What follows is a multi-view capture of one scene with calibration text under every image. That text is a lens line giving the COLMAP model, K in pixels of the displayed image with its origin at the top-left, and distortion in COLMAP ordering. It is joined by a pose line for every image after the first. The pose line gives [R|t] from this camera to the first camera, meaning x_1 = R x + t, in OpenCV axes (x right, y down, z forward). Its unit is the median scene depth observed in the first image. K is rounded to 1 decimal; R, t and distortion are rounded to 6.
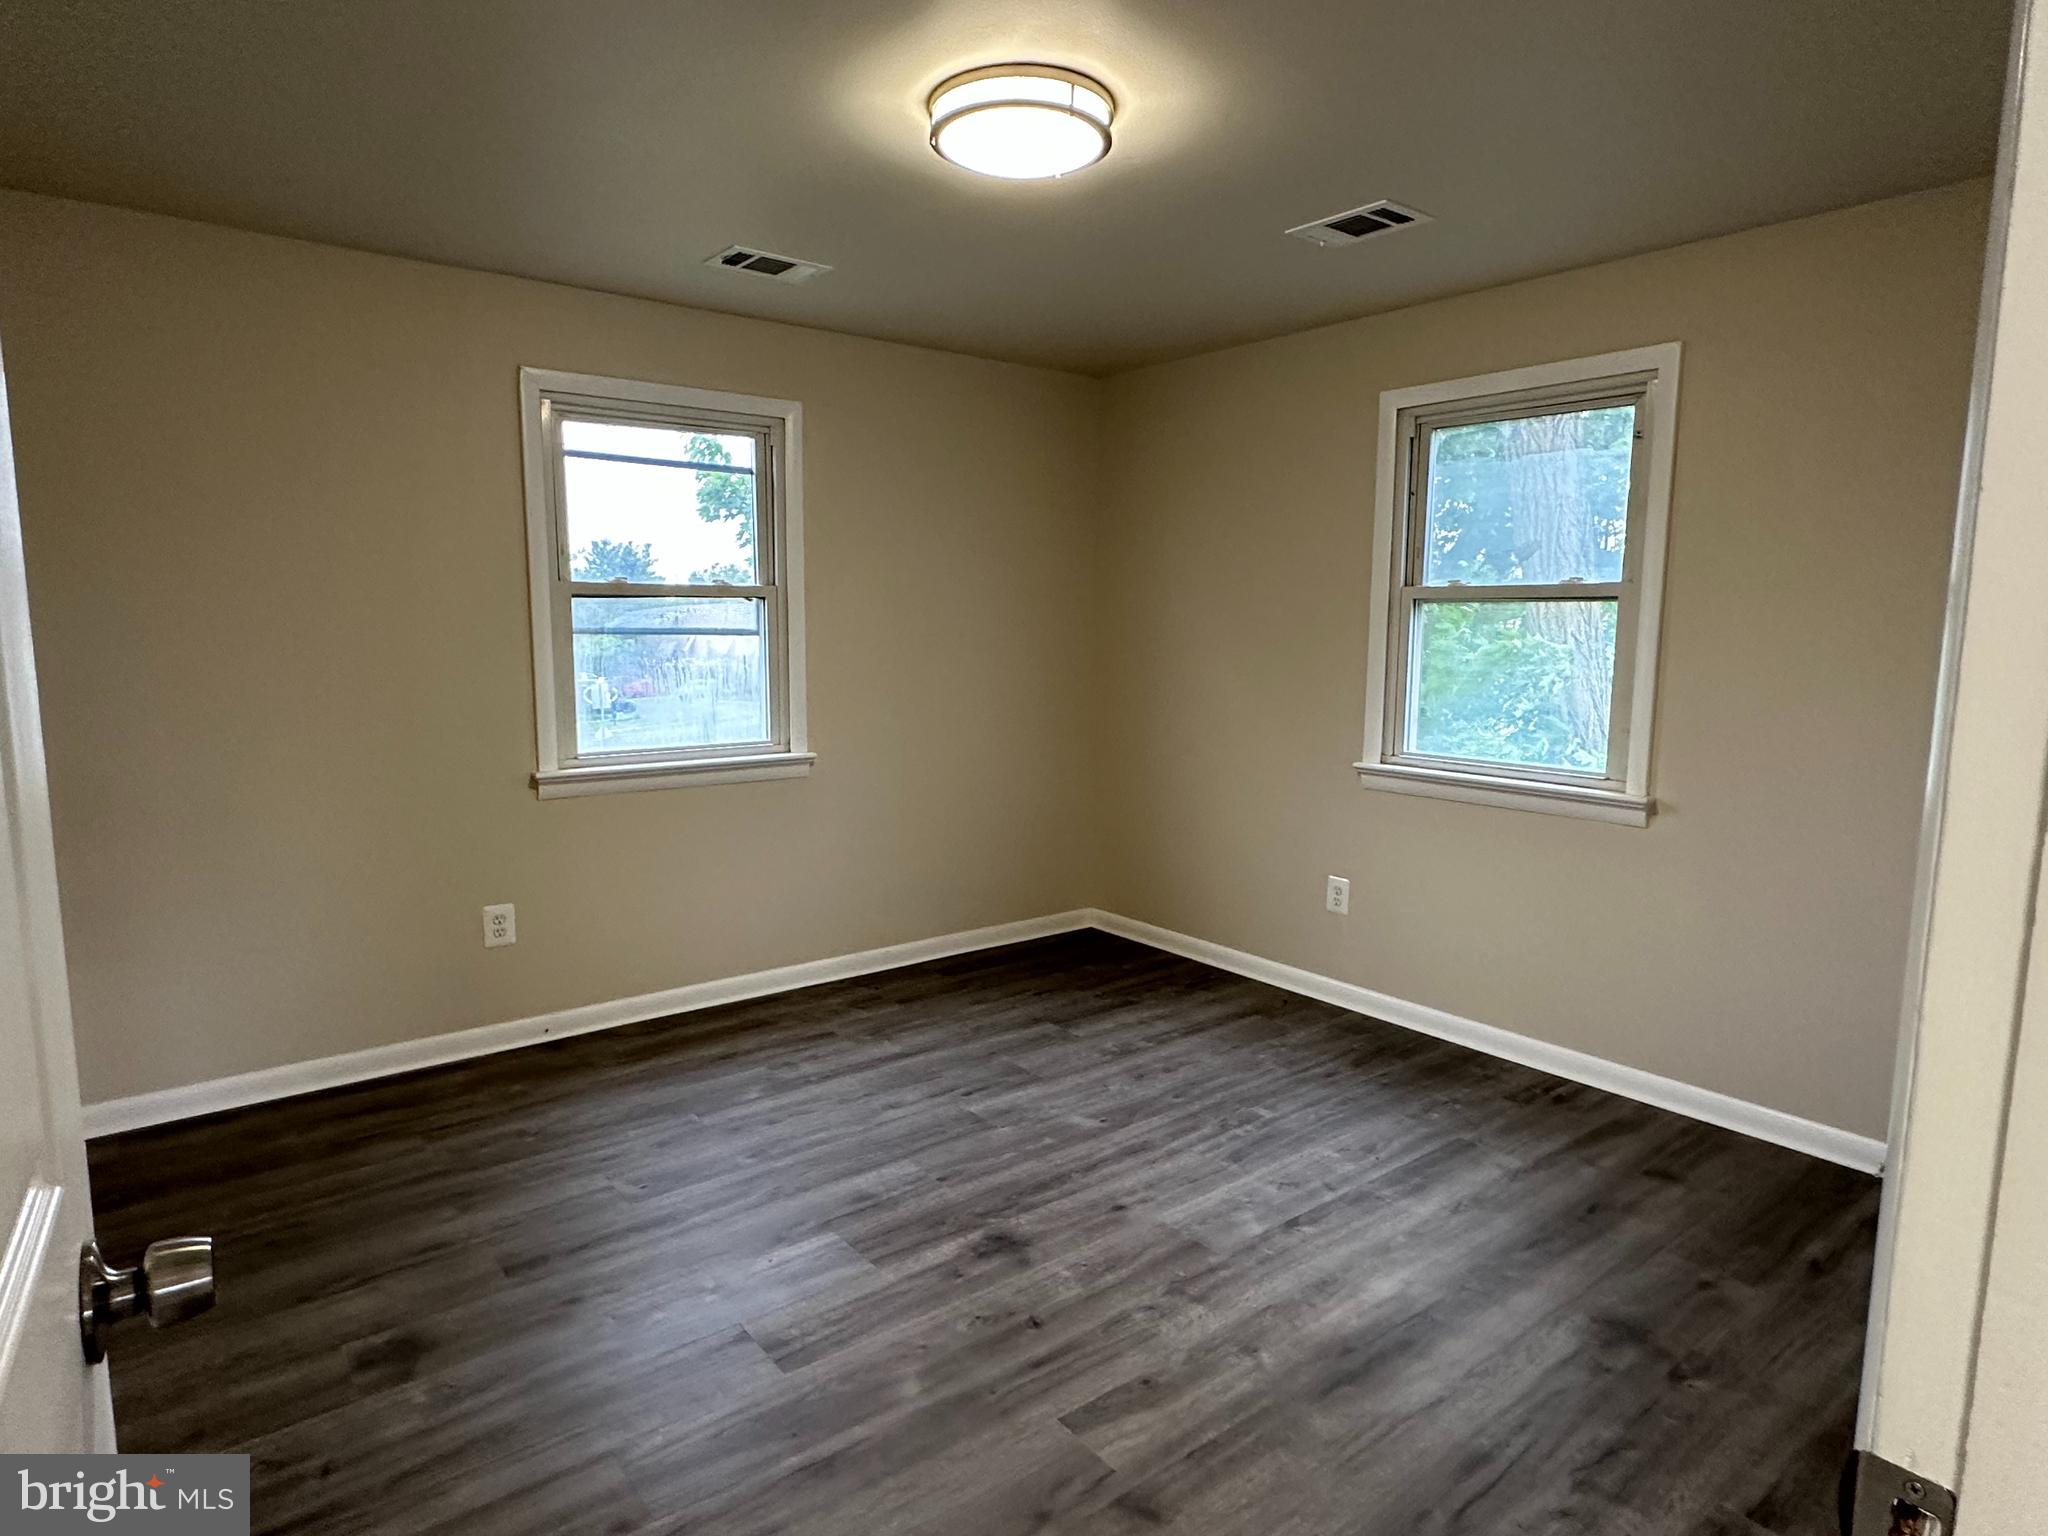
lens RADIAL K [[1174.9, 0, 1020.5], [0, 1174.9, 774.4], [0, 0, 1]] dist [-0.004388, 0.000936]
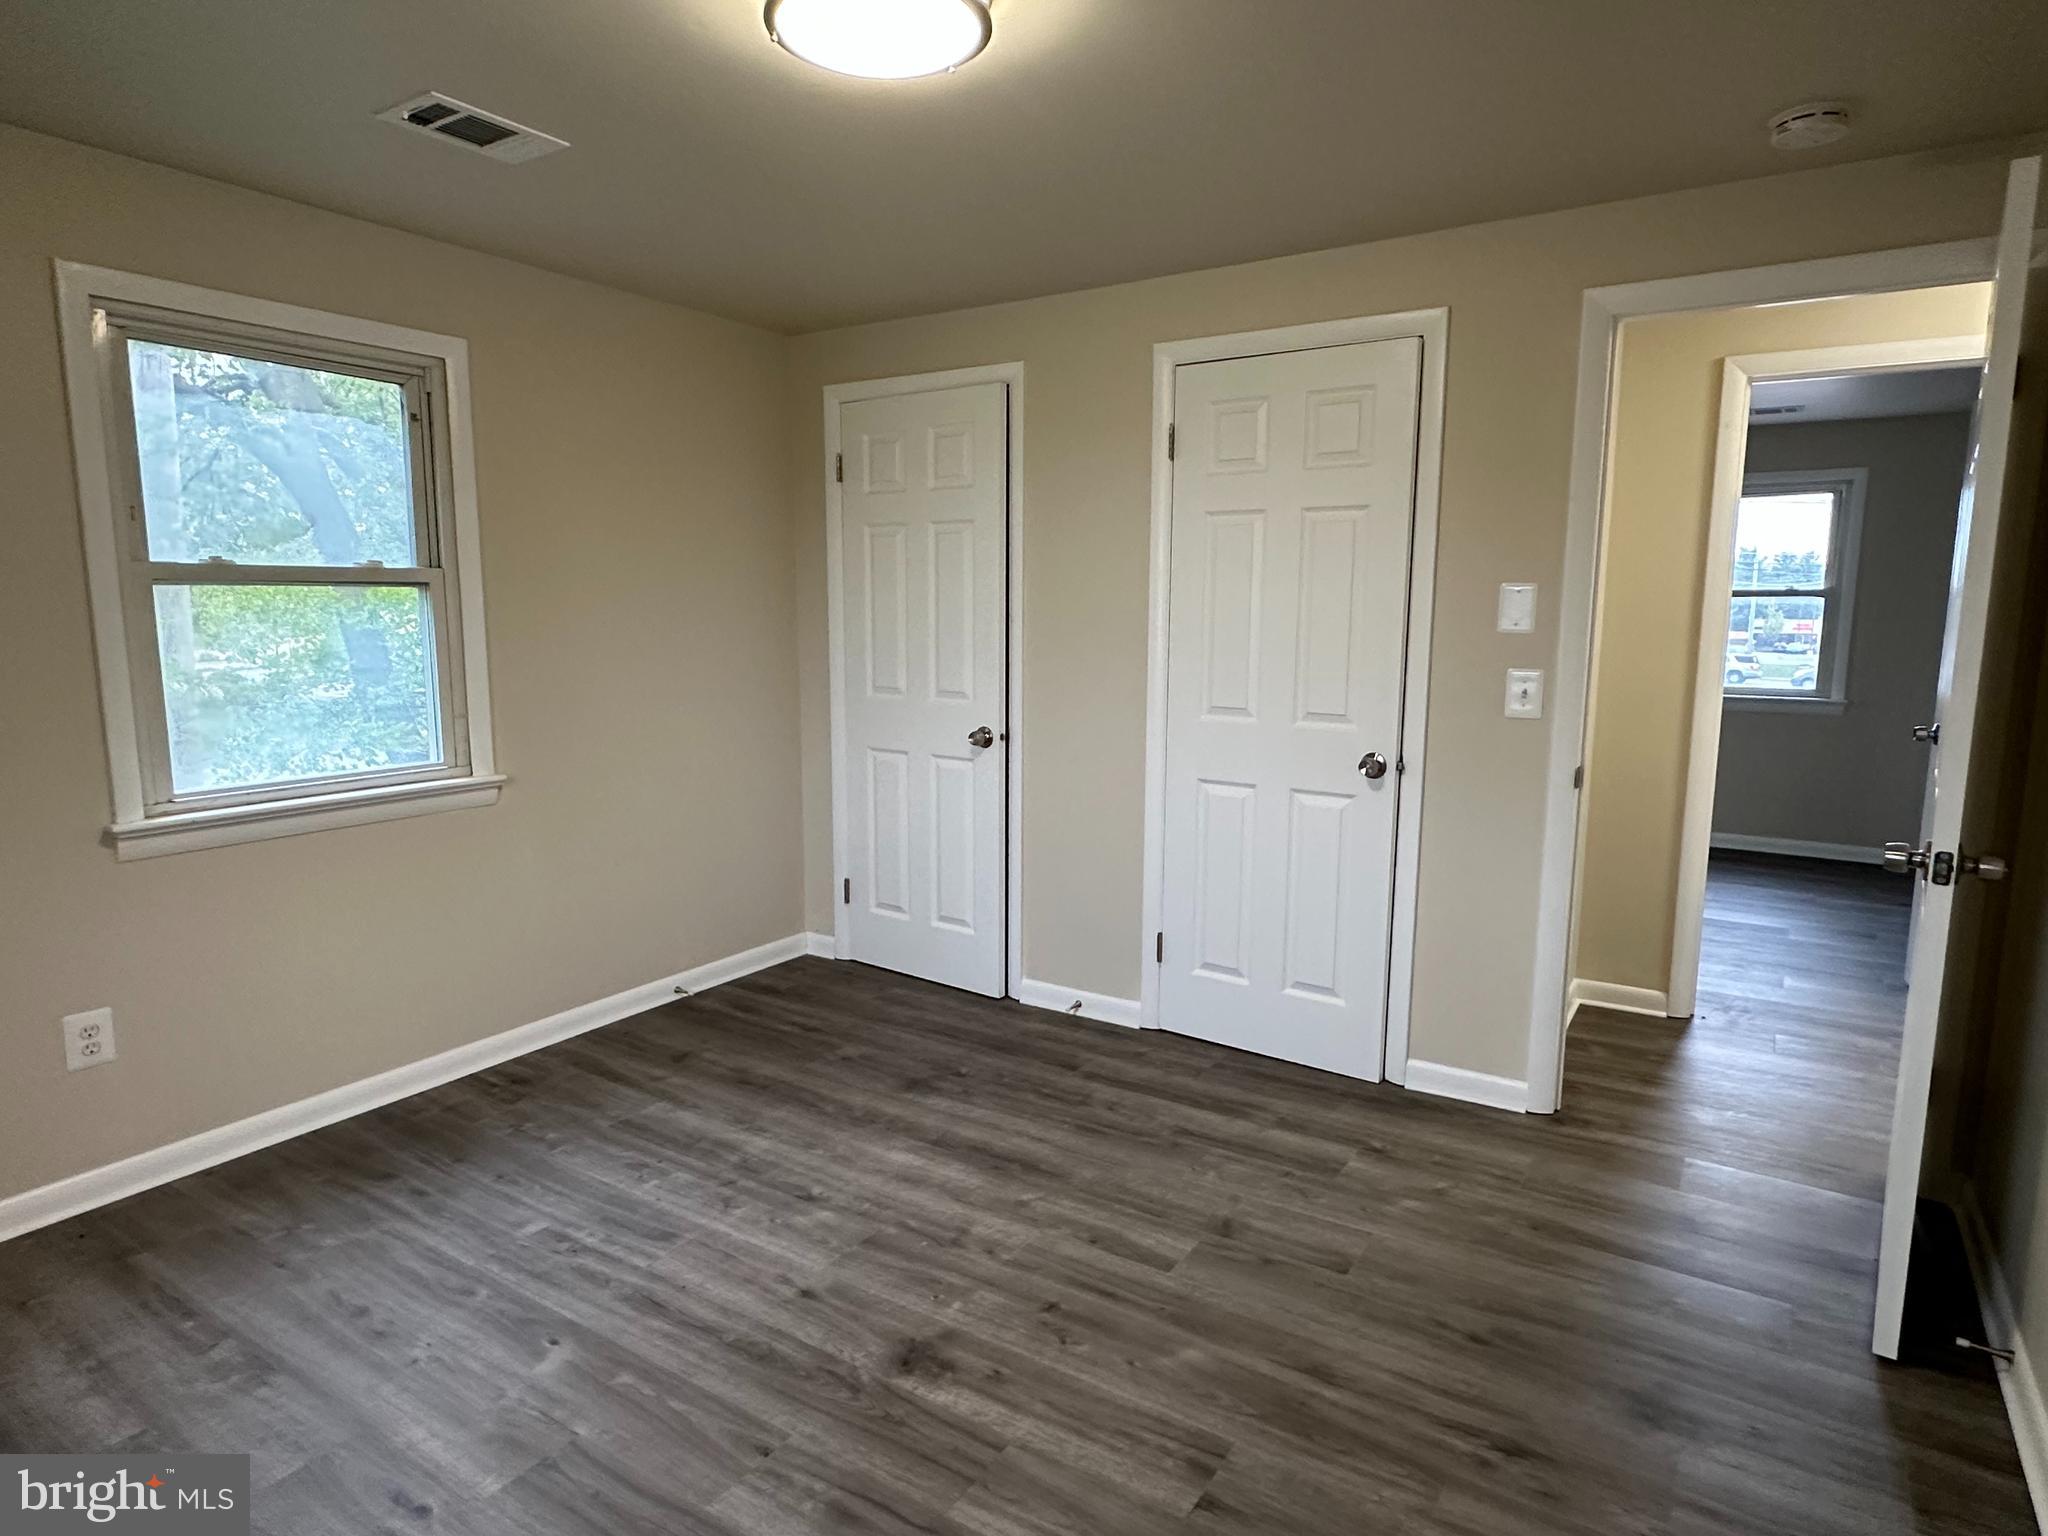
lens RADIAL K [[1174.9, 0, 1020.5], [0, 1174.9, 774.4], [0, 0, 1]] dist [-0.004388, 0.000936]
pose [[-0.329167, -0.147645, 0.932658, -0.686823], [0.119781, 0.973193, 0.196337, -0.149572], [-0.936644, 0.176342, -0.302658, 0.995547]]
